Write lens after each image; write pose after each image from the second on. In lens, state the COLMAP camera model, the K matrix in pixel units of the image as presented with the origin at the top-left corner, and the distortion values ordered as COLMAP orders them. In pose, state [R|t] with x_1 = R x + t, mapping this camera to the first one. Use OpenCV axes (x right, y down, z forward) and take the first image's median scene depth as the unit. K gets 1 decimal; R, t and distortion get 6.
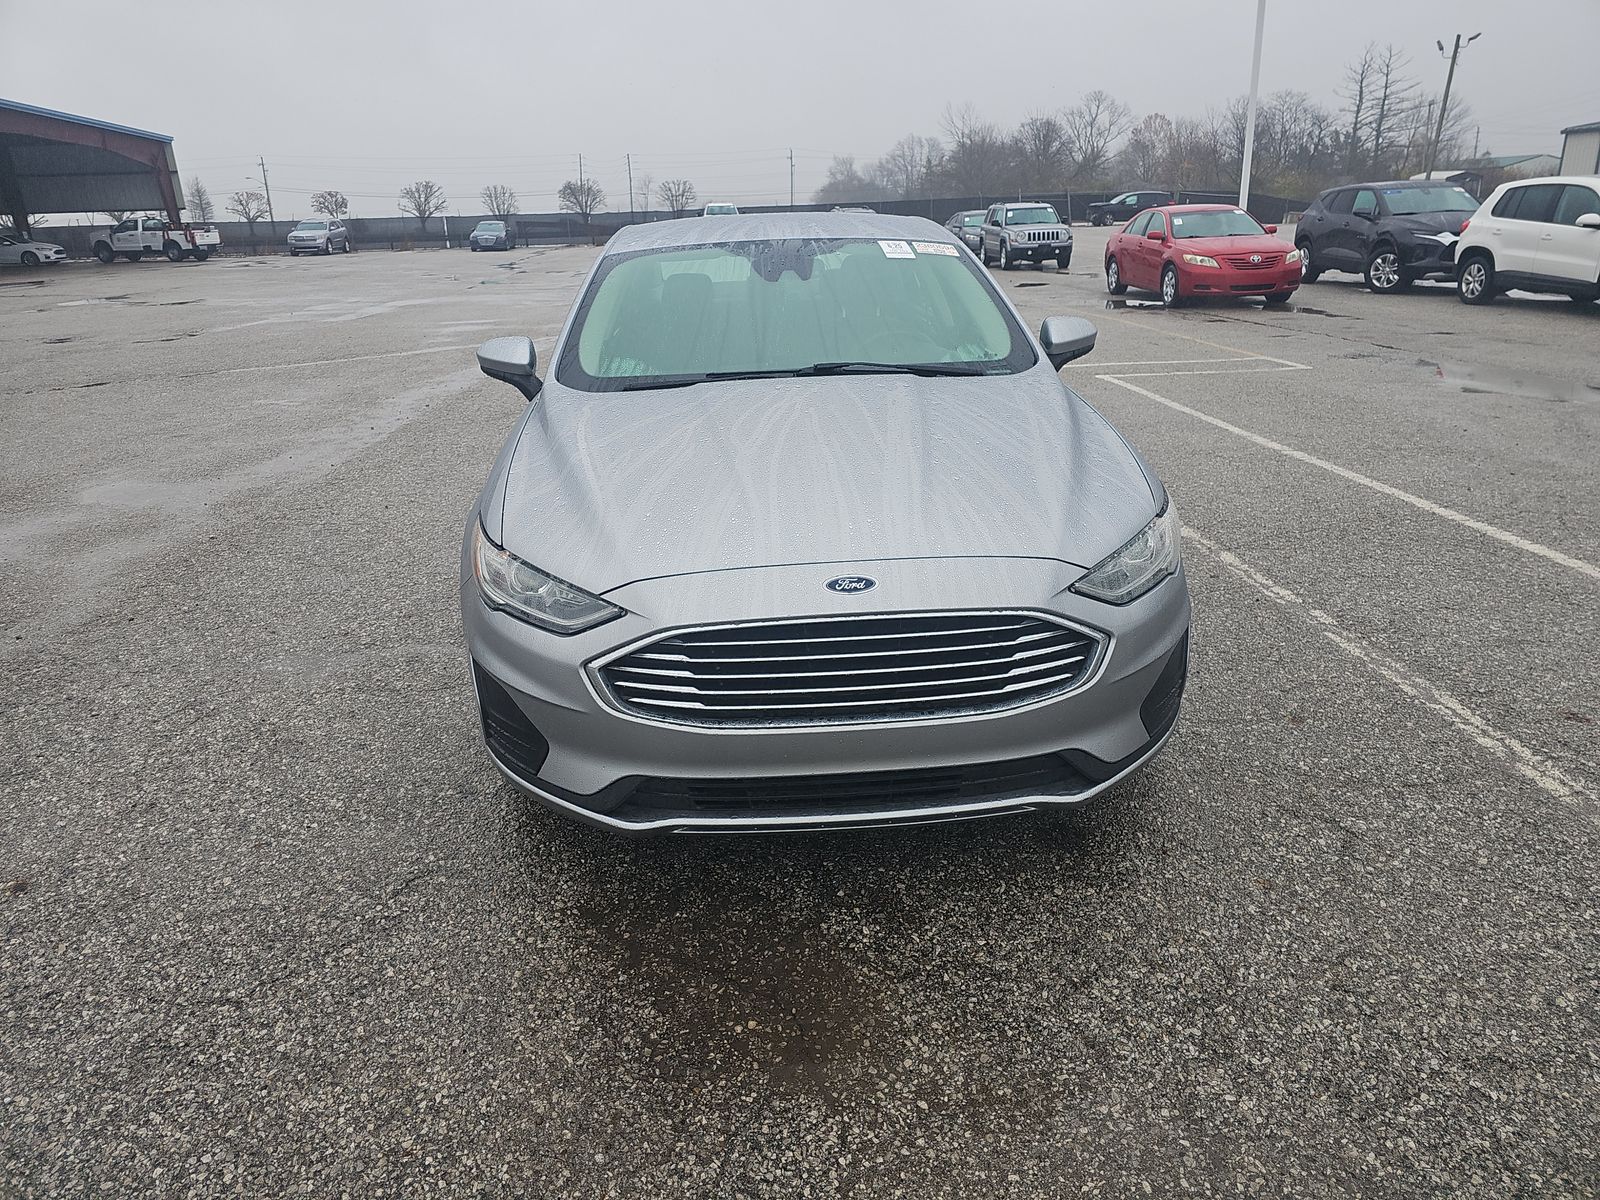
lens RADIAL K [[1044.8, 0, 794.0], [0, 1044.8, 603.6], [0, 0, 1]] dist [0.057022, -0.048425]
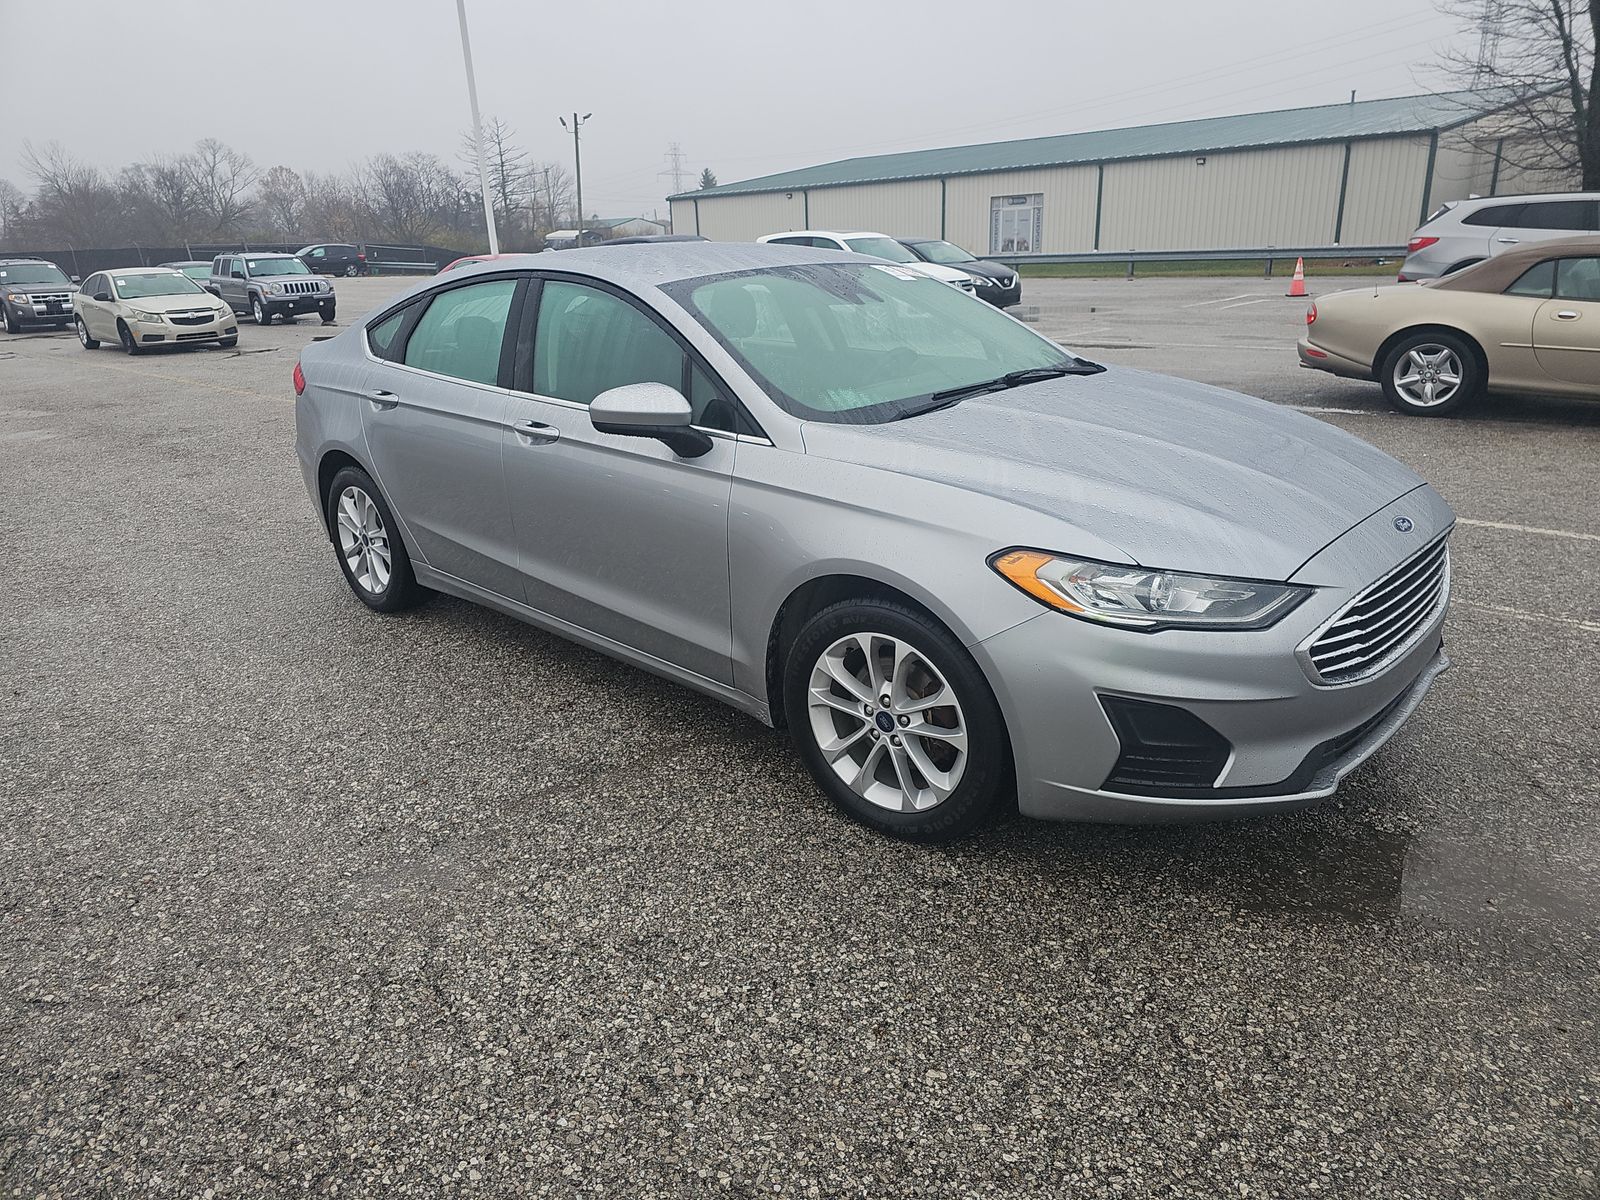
lens RADIAL K [[1044.8, 0, 794.0], [0, 1044.8, 603.6], [0, 0, 1]] dist [0.057022, -0.048425]
pose [[0.739478, -0.218380, 0.636775, -0.096185], [0.247225, 0.967920, 0.044846, -0.012184], [-0.626141, 0.124264, 0.769744, 0.040311]]
